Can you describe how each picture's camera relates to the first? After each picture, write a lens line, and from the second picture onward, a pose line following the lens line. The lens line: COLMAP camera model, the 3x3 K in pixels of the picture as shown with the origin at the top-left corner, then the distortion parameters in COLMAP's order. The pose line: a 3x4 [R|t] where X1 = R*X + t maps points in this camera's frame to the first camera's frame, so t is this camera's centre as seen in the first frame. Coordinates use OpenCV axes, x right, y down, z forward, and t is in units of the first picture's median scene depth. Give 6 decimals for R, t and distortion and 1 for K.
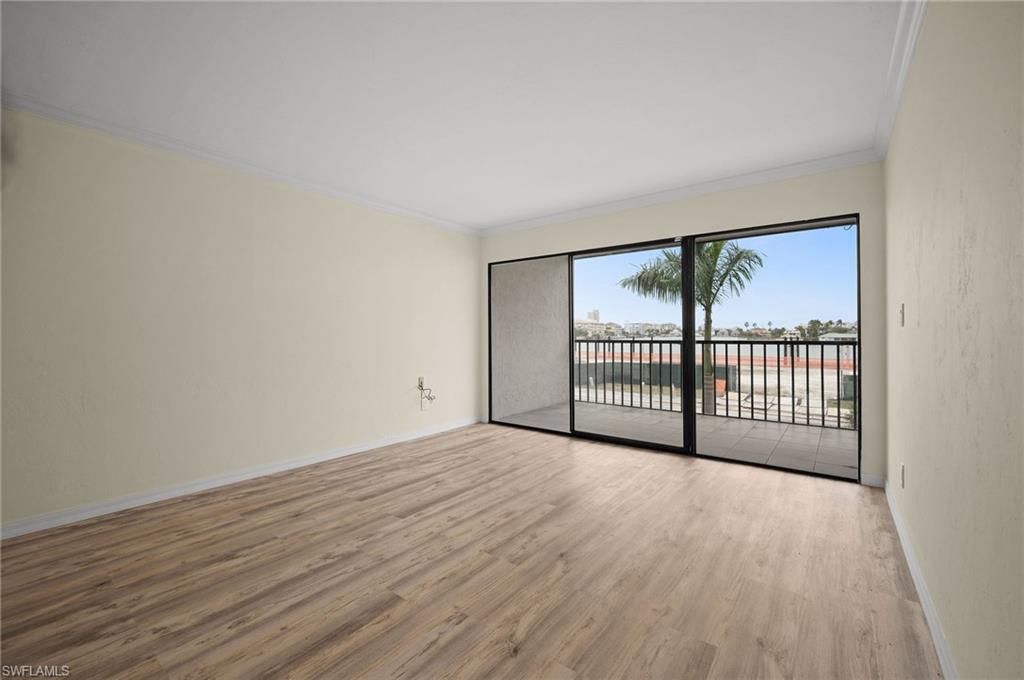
lens RADIAL K [[419.3, 0, 516.4], [0, 419.3, 334.2], [0, 0, 1]] dist [-0.002098, 0.001238]
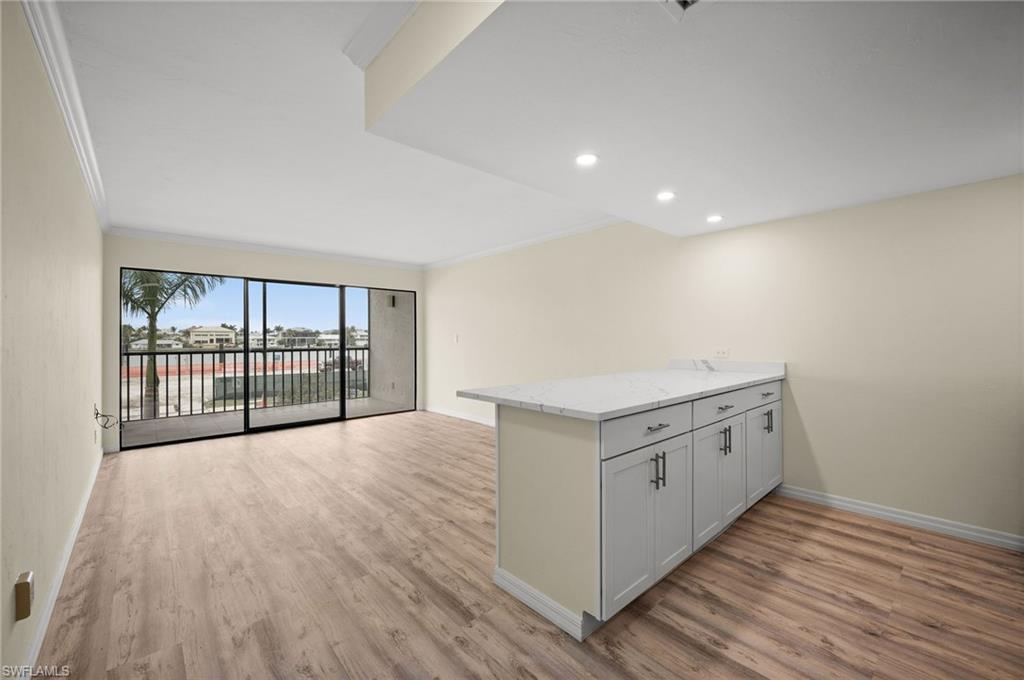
lens RADIAL K [[419.3, 0, 507.6], [0, 419.3, 338.0], [0, 0, 1]] dist [-0.002098, 0.001238]
pose [[0.199681, 0.001289, 0.979860, -0.881518], [0.003926, 0.999990, -0.002115, -0.019551], [-0.979853, 0.004269, 0.199674, 0.044316]]
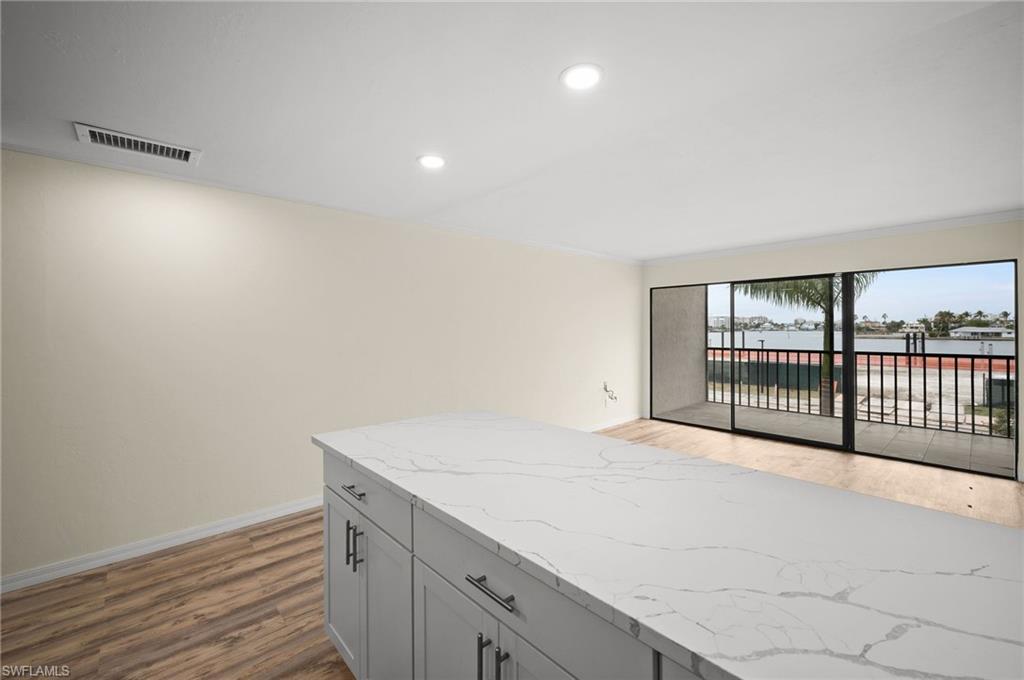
lens RADIAL K [[419.3, 0, 514.1], [0, 419.3, 333.8], [0, 0, 1]] dist [-0.002098, 0.001238]
pose [[0.984001, -0.000094, -0.178165, -0.276585], [0.002363, 0.999919, 0.012519, -0.061786], [0.178149, -0.012740, 0.983921, -0.313025]]
